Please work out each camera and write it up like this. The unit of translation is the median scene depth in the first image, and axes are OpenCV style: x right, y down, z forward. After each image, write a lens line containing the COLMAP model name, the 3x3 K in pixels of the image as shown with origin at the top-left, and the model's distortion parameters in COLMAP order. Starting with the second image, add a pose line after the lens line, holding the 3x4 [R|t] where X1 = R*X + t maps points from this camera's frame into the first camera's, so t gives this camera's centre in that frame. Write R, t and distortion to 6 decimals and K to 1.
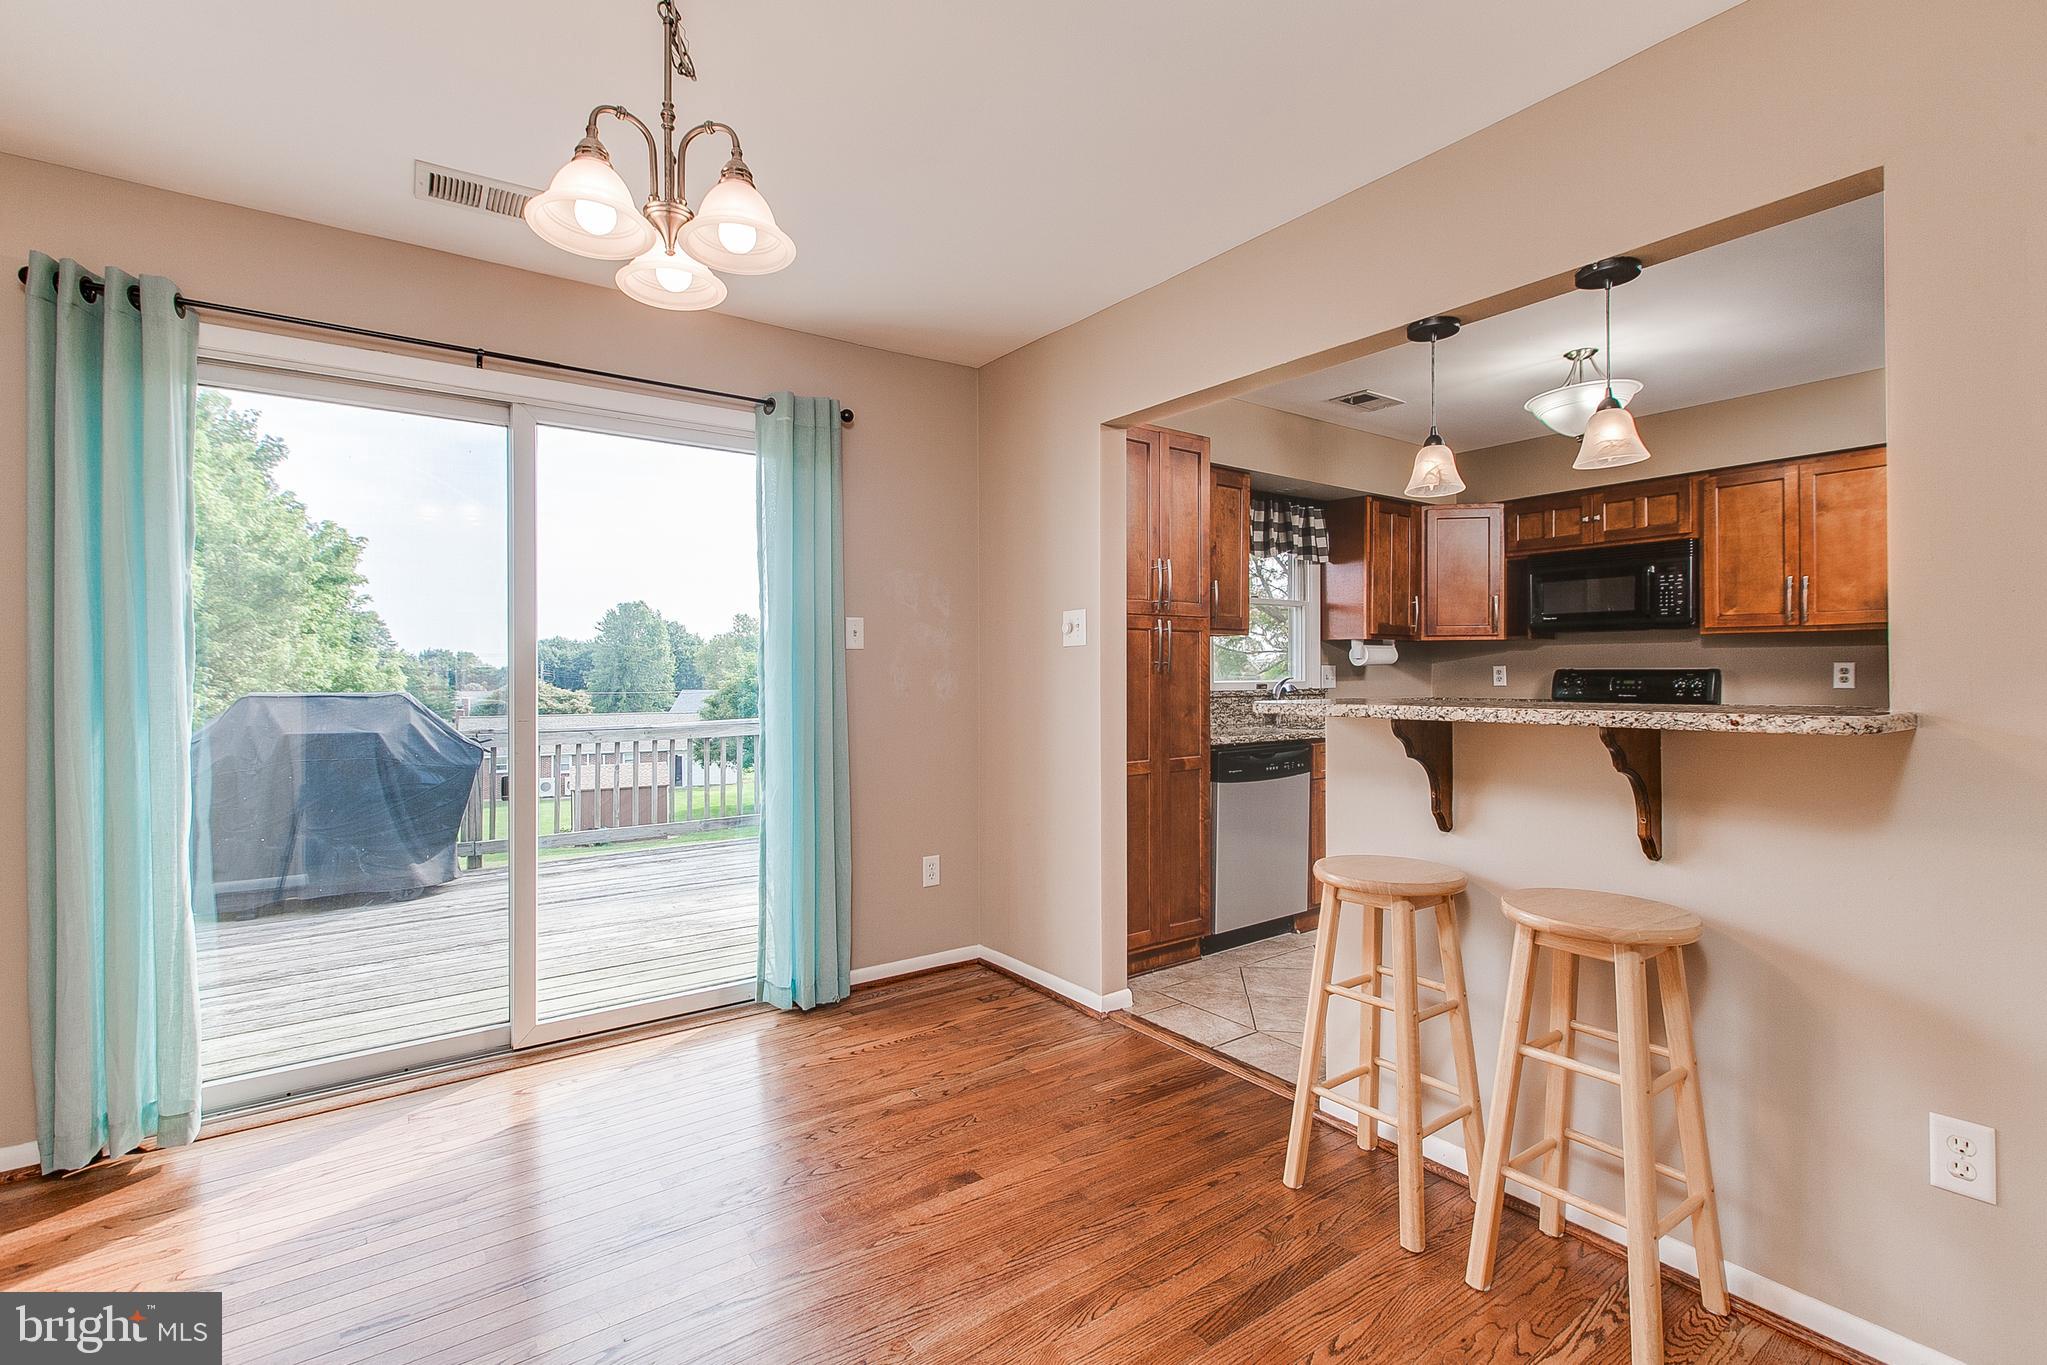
lens RADIAL K [[925.1, 0, 1015.9], [0, 925.1, 678.0], [0, 0, 1]] dist [-0.002187, -0.000119]
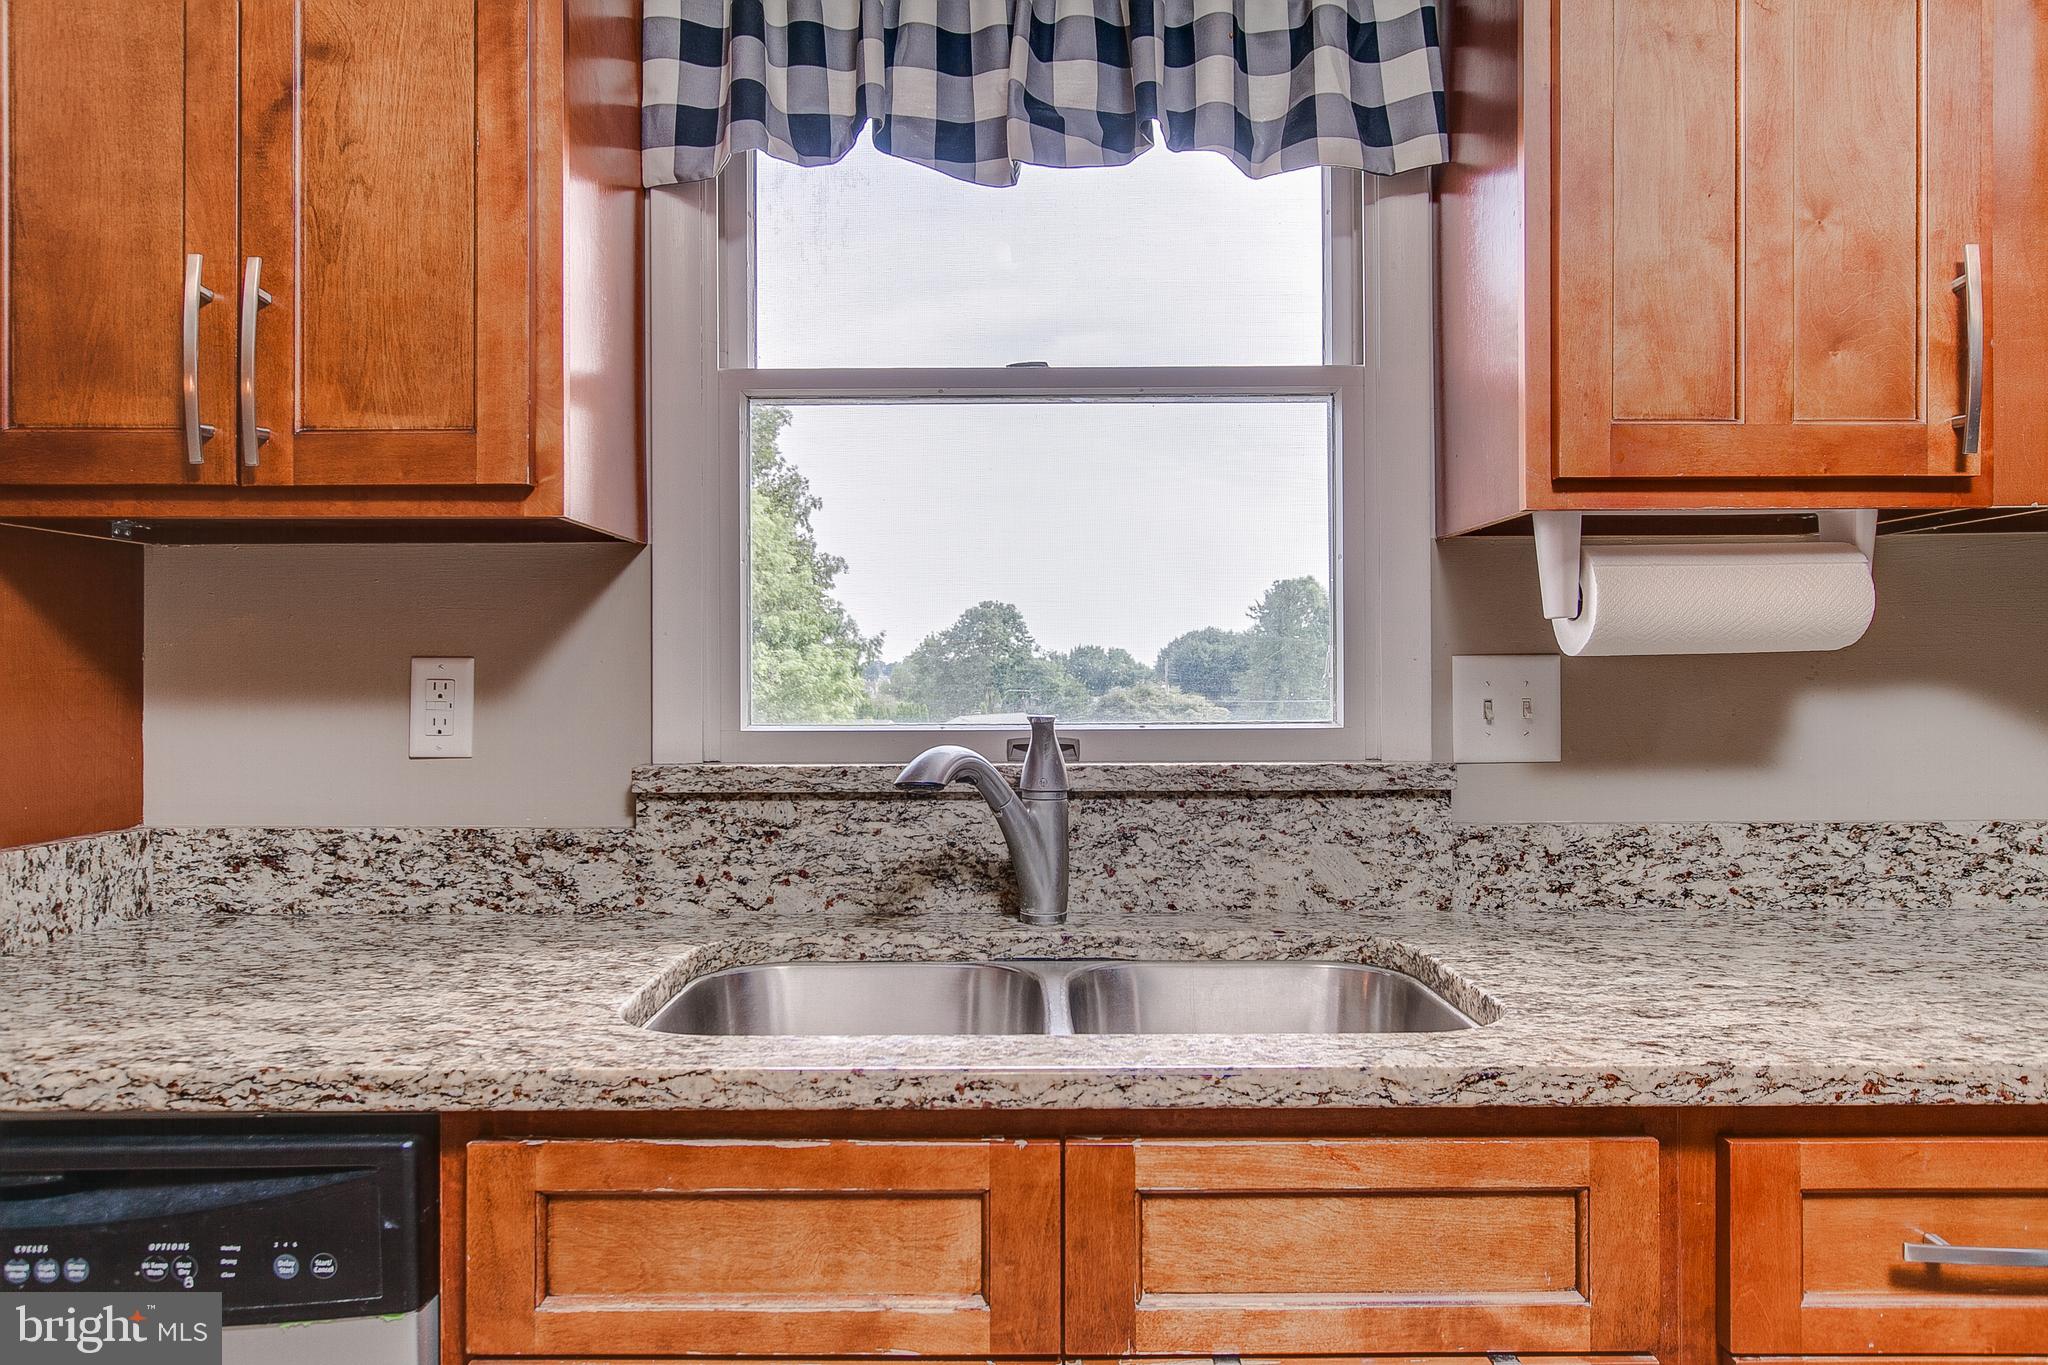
lens RADIAL K [[1314.2, 0, 1020.0], [0, 1314.2, 665.0], [0, 0, 1]] dist [-0.000134, 0.000300]
pose [[0.812648, -0.006603, -0.582717, 0.456856], [-0.000542, 0.999927, -0.012087, -0.008255], [0.582754, 0.010138, 0.812585, 0.737446]]
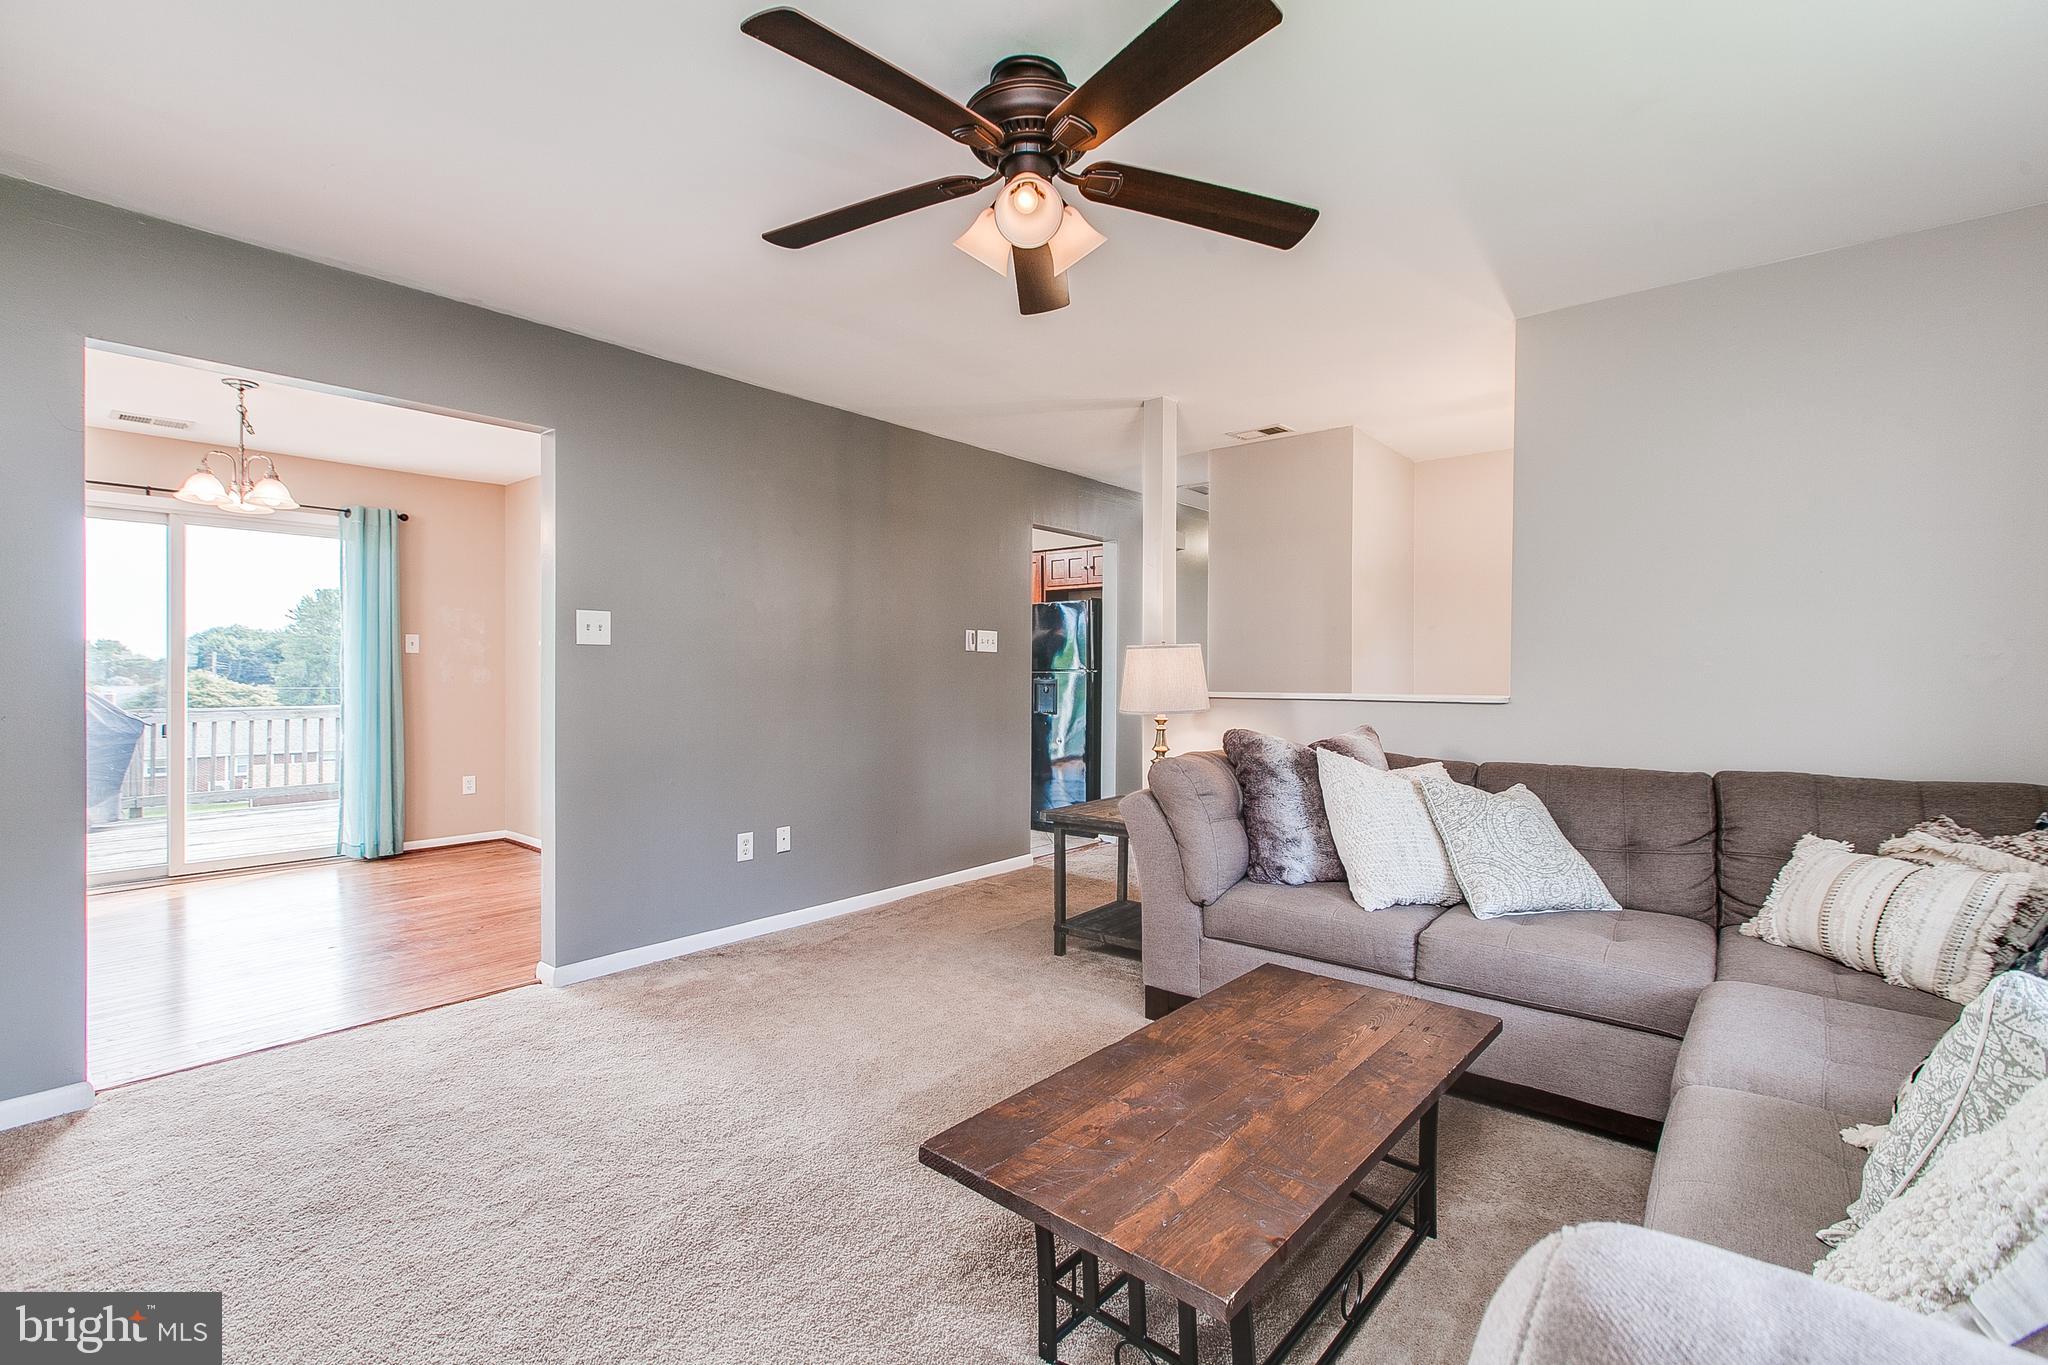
lens RADIAL K [[901.6, 0, 1009.2], [0, 901.6, 676.0], [0, 0, 1]] dist [-0.000606, 0.000201]
pose [[0.969378, 0.003914, 0.245540, 0.352823], [-0.004330, 0.999990, 0.001155, 0.002723], [-0.245533, -0.002182, 0.969386, -0.638519]]
